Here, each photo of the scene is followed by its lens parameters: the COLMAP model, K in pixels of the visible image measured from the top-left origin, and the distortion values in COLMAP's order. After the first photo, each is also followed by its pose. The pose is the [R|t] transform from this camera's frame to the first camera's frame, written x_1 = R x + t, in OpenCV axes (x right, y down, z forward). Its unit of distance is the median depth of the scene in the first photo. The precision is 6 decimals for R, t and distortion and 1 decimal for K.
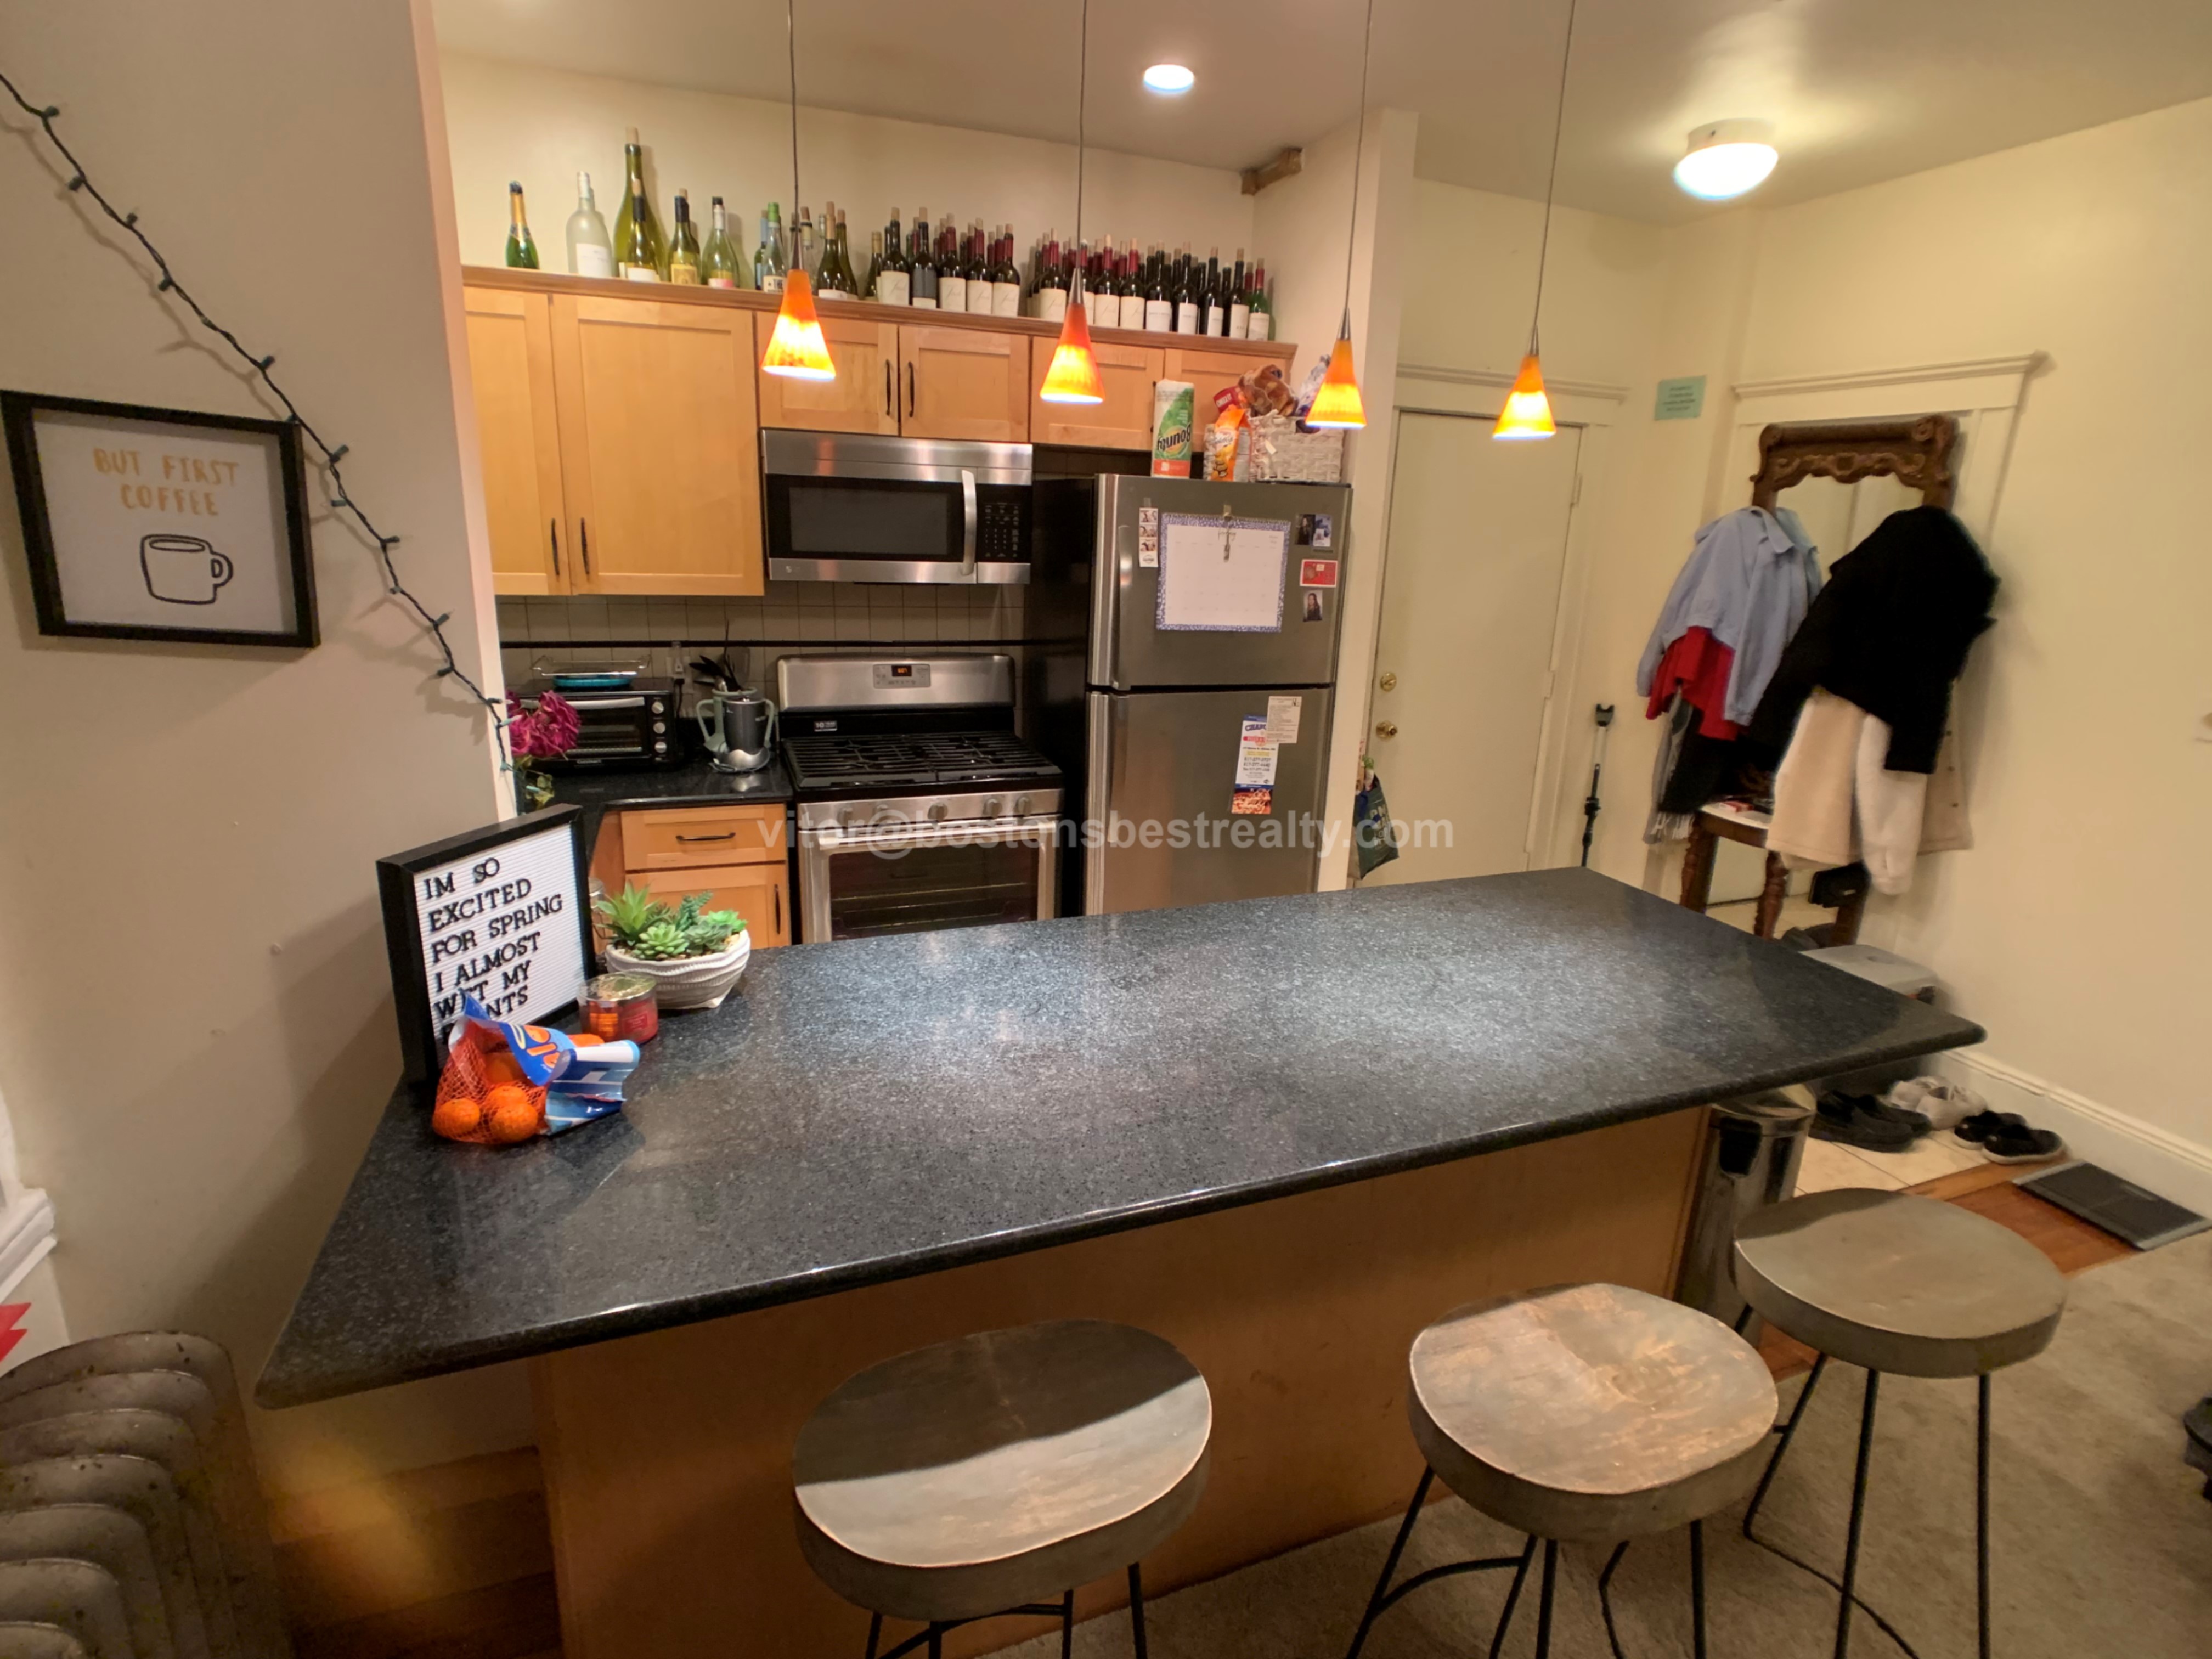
lens RADIAL K [[1098.2, 0, 1122.4], [0, 1098.2, 828.2], [0, 0, 1]] dist [-0.021828, 0.009721]
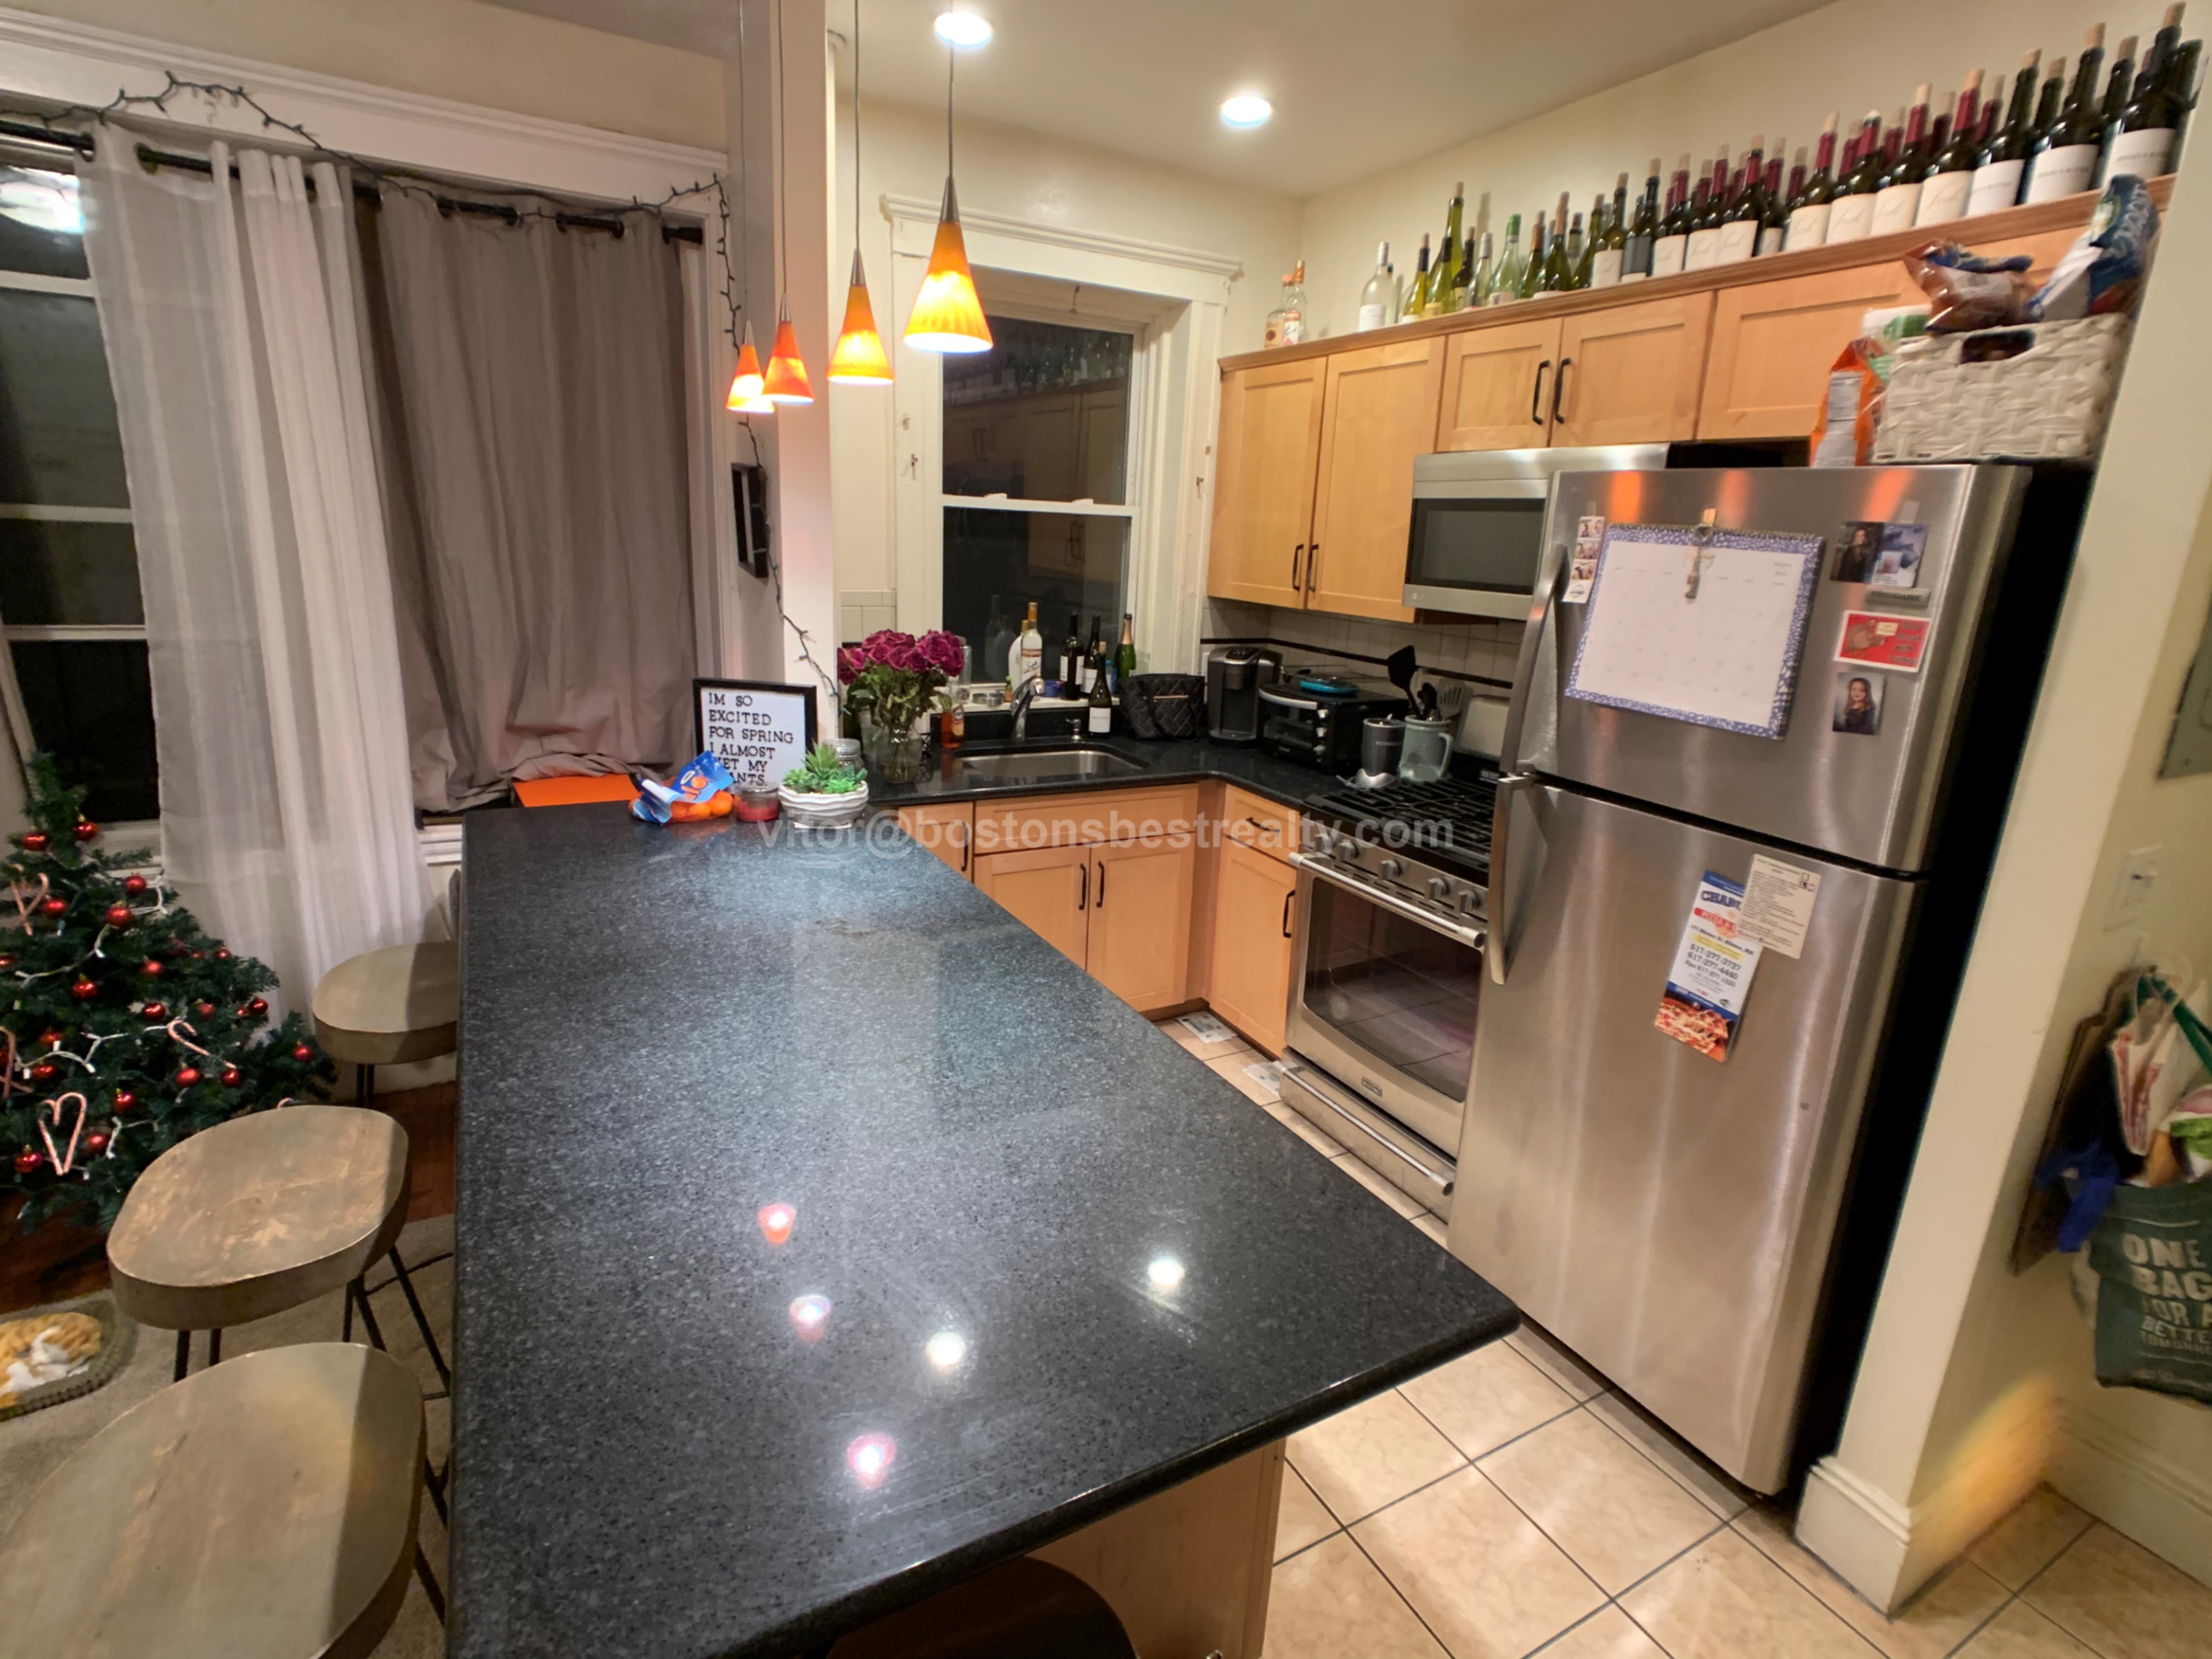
lens RADIAL K [[1098.2, 0, 1111.4], [0, 1098.2, 819.0], [0, 0, 1]] dist [-0.021828, 0.009721]
pose [[0.135571, 0.225101, -0.964858, 0.622025], [-0.307730, 0.935250, 0.174955, -0.135113], [0.941766, 0.273197, 0.196063, 0.594290]]
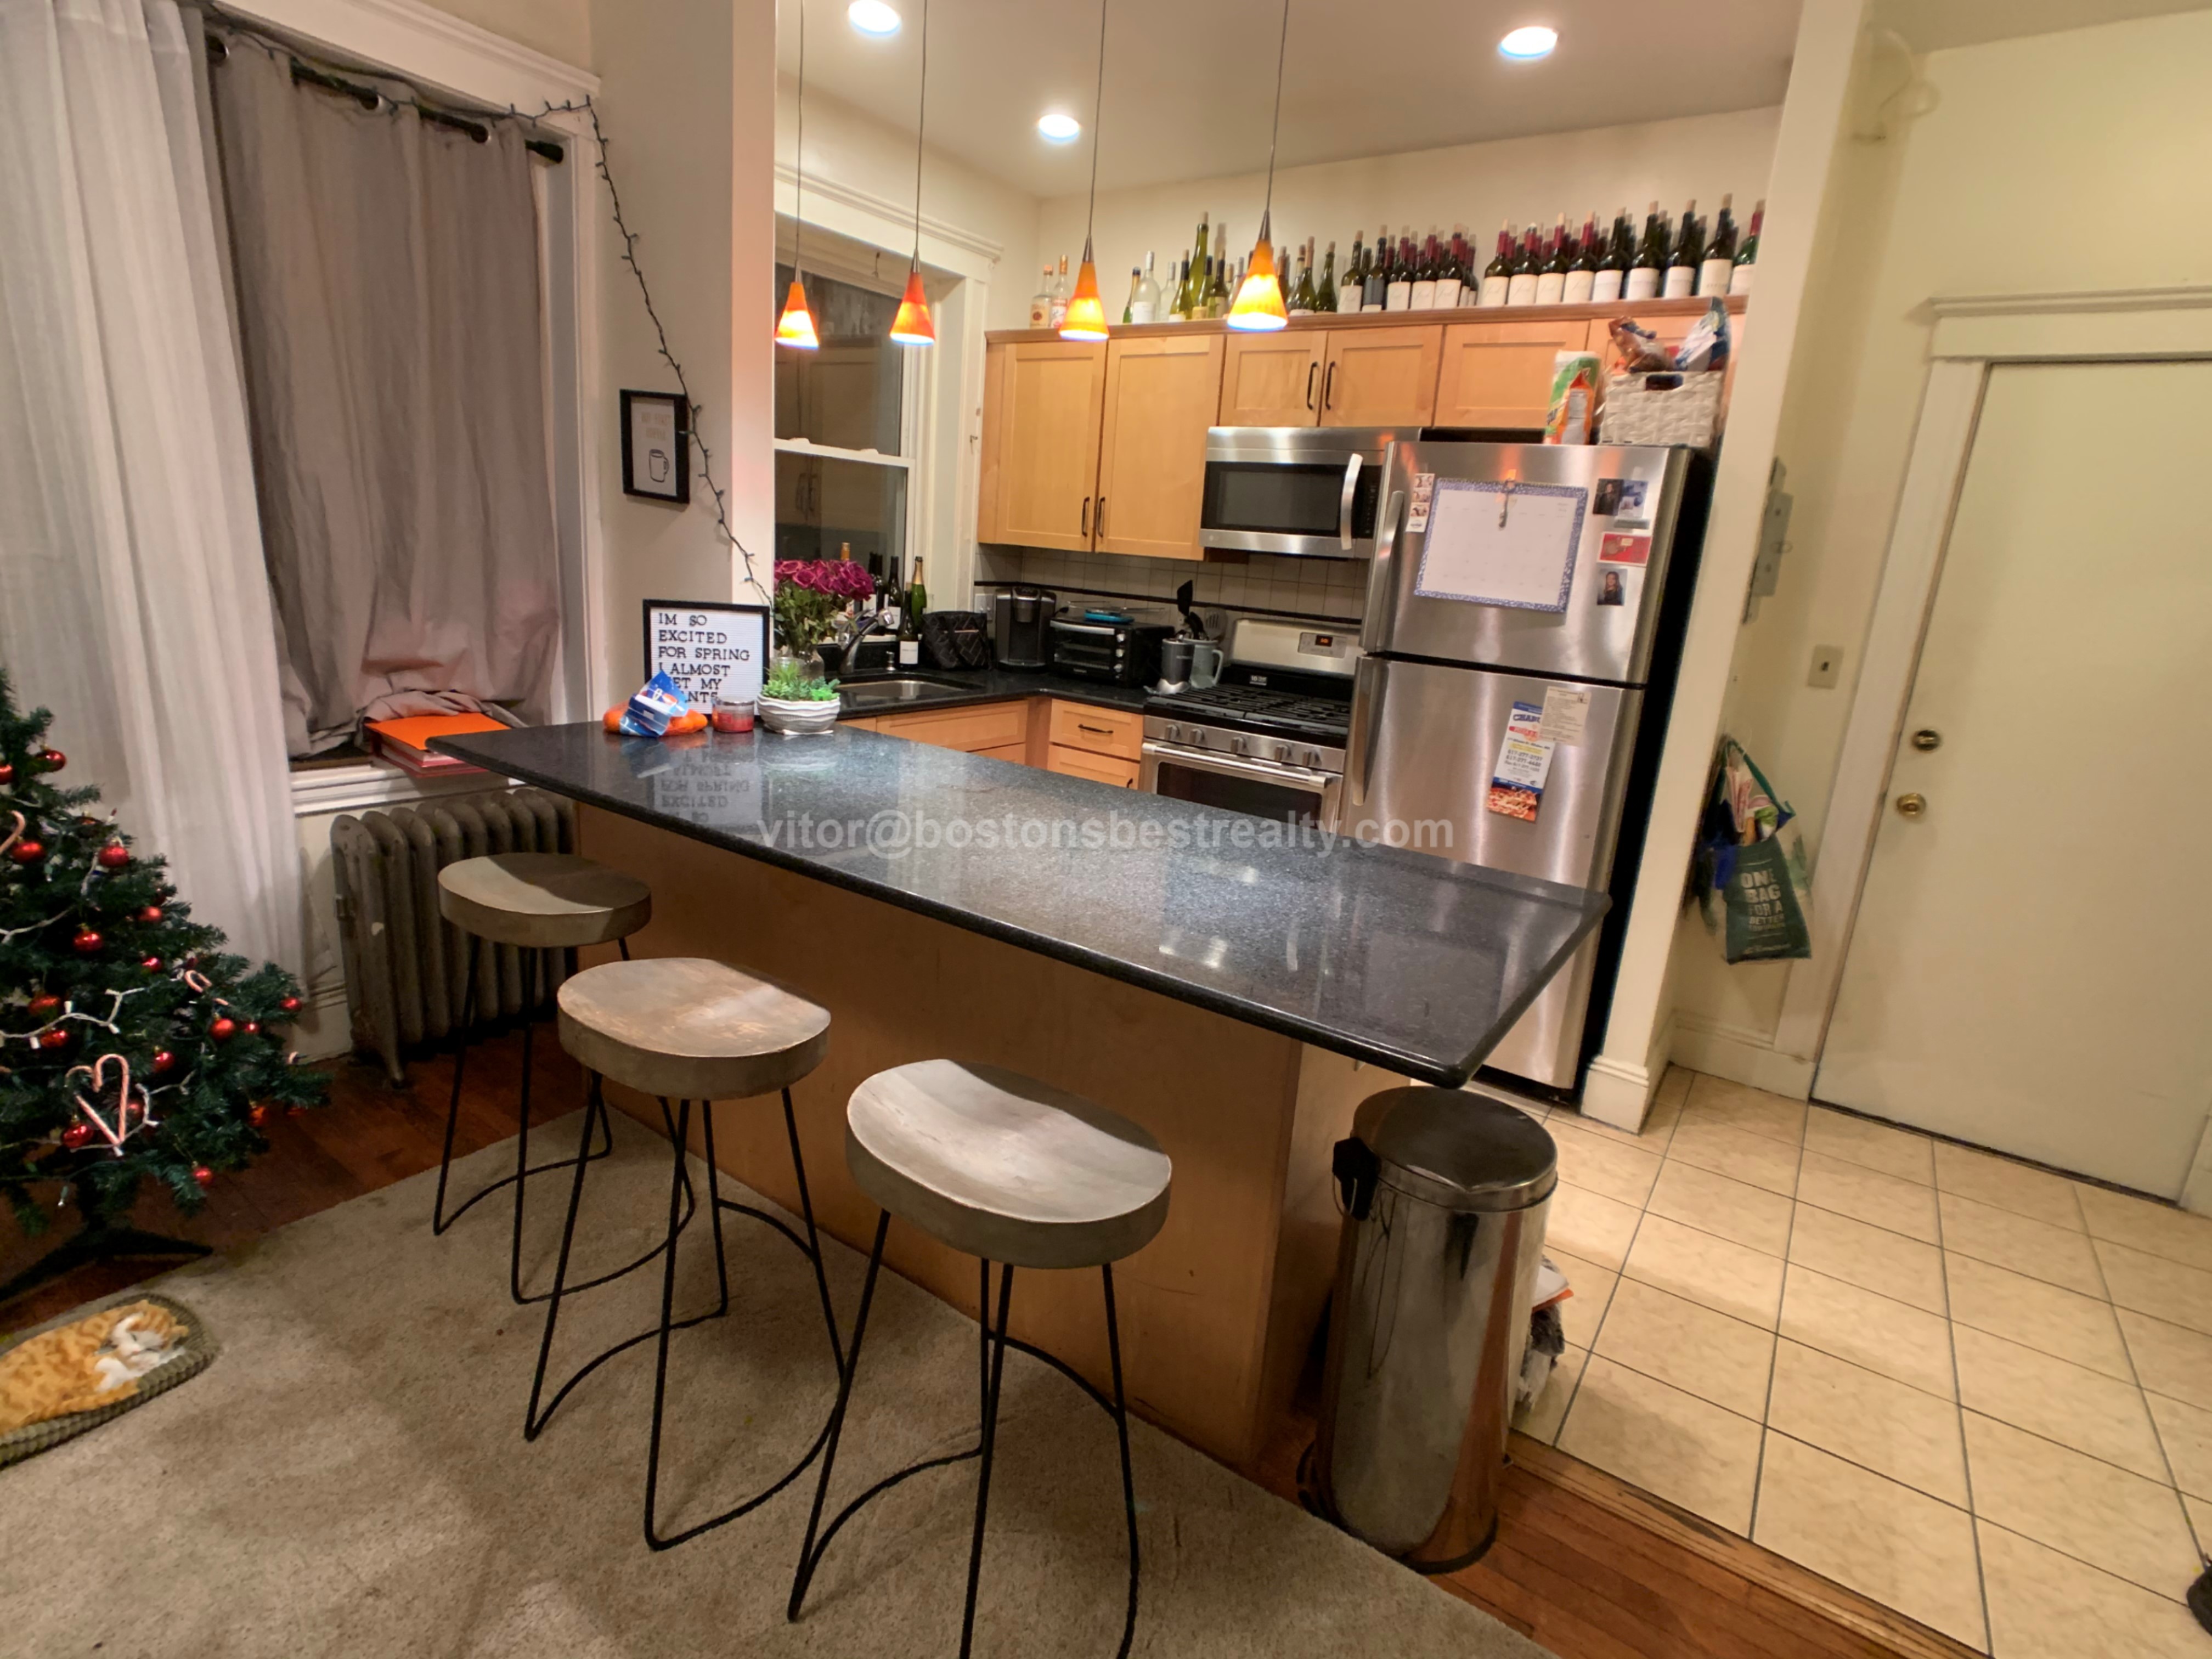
lens RADIAL K [[1098.2, 0, 1114.1], [0, 1098.2, 821.6], [0, 0, 1]] dist [-0.021828, 0.009721]
pose [[0.565031, 0.210403, -0.797791, 0.672813], [-0.275647, 0.959518, 0.057830, 0.030155], [0.777662, 0.187233, 0.600154, 0.222661]]
